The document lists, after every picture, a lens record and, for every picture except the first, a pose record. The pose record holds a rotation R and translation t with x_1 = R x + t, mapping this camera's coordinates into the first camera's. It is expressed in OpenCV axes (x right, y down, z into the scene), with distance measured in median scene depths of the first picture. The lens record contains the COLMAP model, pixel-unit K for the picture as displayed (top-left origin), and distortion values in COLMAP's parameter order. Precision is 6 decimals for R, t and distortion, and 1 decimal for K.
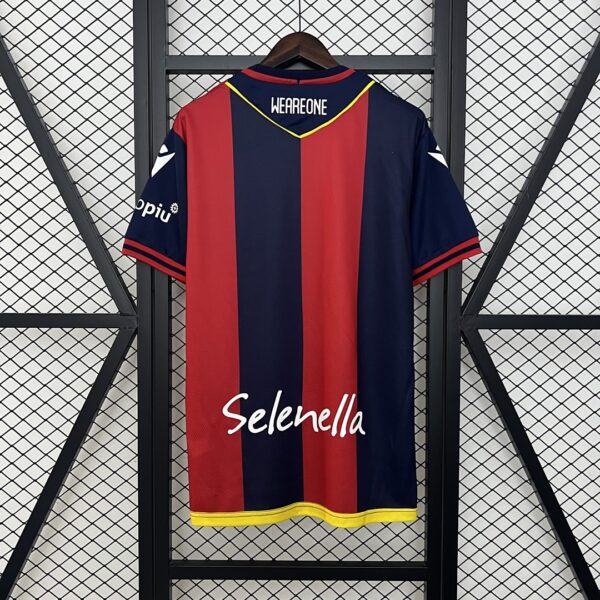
lens RADIAL K [[713.9, 0, 297.2], [0, 713.9, 299.6], [0, 0, 1]] dist [0.020093, 0.000000]
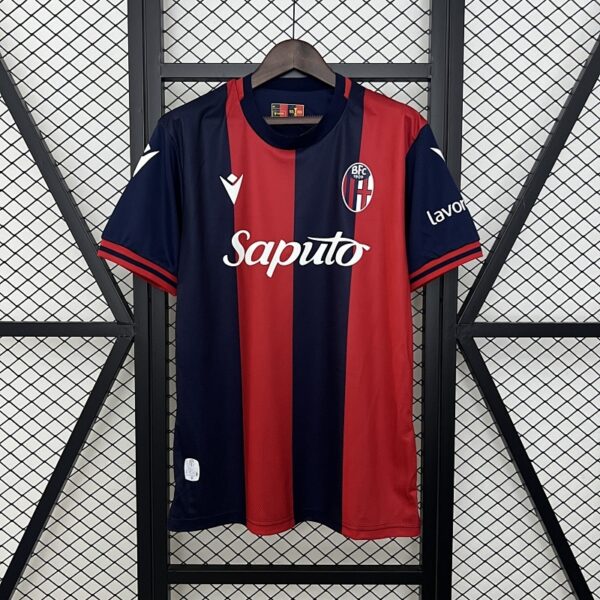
lens RADIAL K [[713.9, 0, 298.3], [0, 713.9, 297.8], [0, 0, 1]] dist [0.020093, 0.000000]
pose [[0.999980, -0.001284, 0.006133, 0.000319], [0.001114, 0.999615, 0.027741, -0.041923], [-0.006166, -0.027734, 0.999596, -0.002534]]
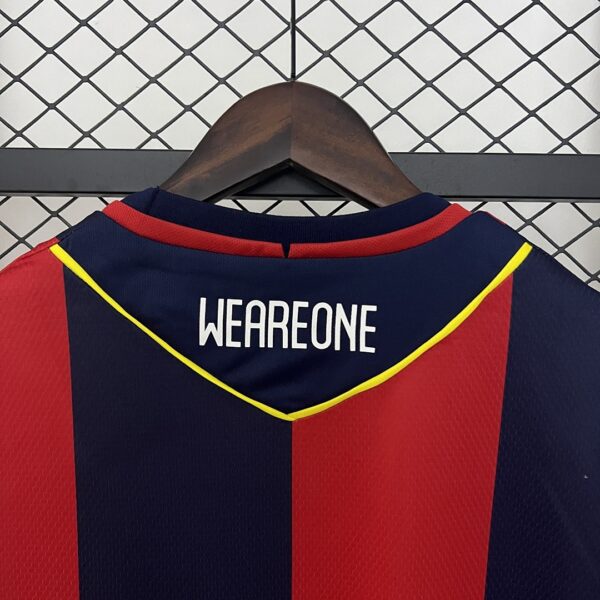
lens RADIAL K [[713.9, 0, 301.5], [0, 713.9, 298.9], [0, 0, 1]] dist [0.020093, 0.000000]
pose [[0.999945, 0.008389, 0.006354, 0.006160], [-0.008586, 0.999464, 0.031590, -0.275944], [-0.006086, -0.031643, 0.999481, 0.650744]]
